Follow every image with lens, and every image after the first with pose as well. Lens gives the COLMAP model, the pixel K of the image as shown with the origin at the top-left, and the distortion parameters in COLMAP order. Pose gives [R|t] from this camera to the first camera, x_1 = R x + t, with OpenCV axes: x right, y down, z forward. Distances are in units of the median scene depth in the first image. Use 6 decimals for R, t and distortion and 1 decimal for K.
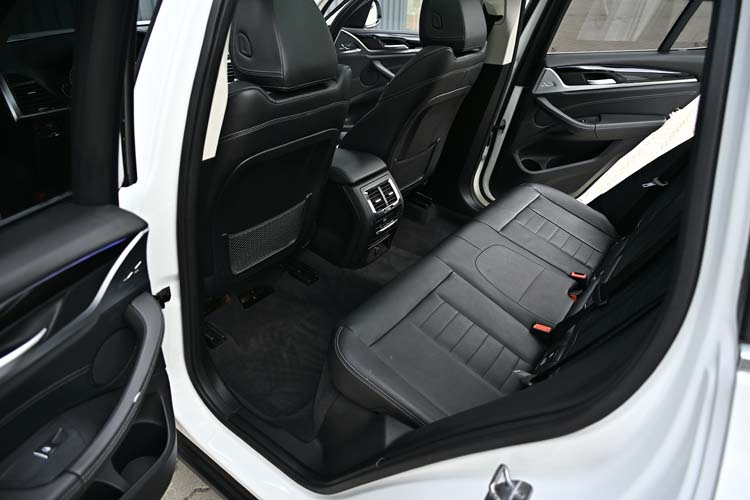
lens RADIAL K [[487.4, 0, 375.1], [0, 487.4, 252.2], [0, 0, 1]] dist [-0.001844, 0.001450]
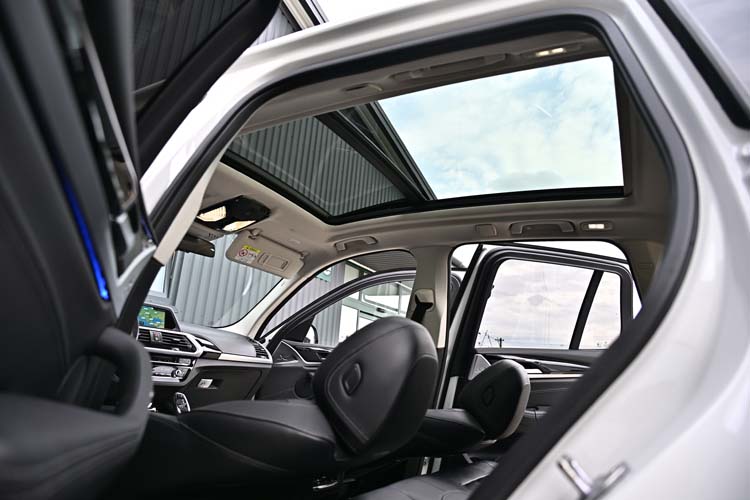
lens RADIAL K [[487.4, 0, 377.1], [0, 487.4, 249.5], [0, 0, 1]] dist [-0.001844, 0.001450]
pose [[0.988104, 0.080966, 0.130749, -0.025504], [0.039301, 0.689020, -0.723676, 0.238670], [-0.148682, 0.720206, 0.677641, 0.147308]]
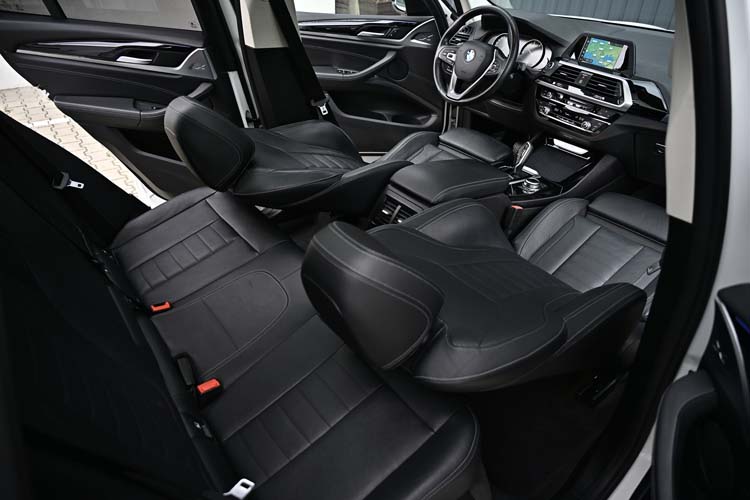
lens RADIAL K [[487.4, 0, 374.0], [0, 487.4, 249.3], [0, 0, 1]] dist [-0.001844, 0.001450]
pose [[-0.269266, 0.487106, -0.830797, 0.676171], [-0.536002, 0.640906, 0.549492, -0.466343], [0.800123, 0.593268, 0.088516, 0.820390]]
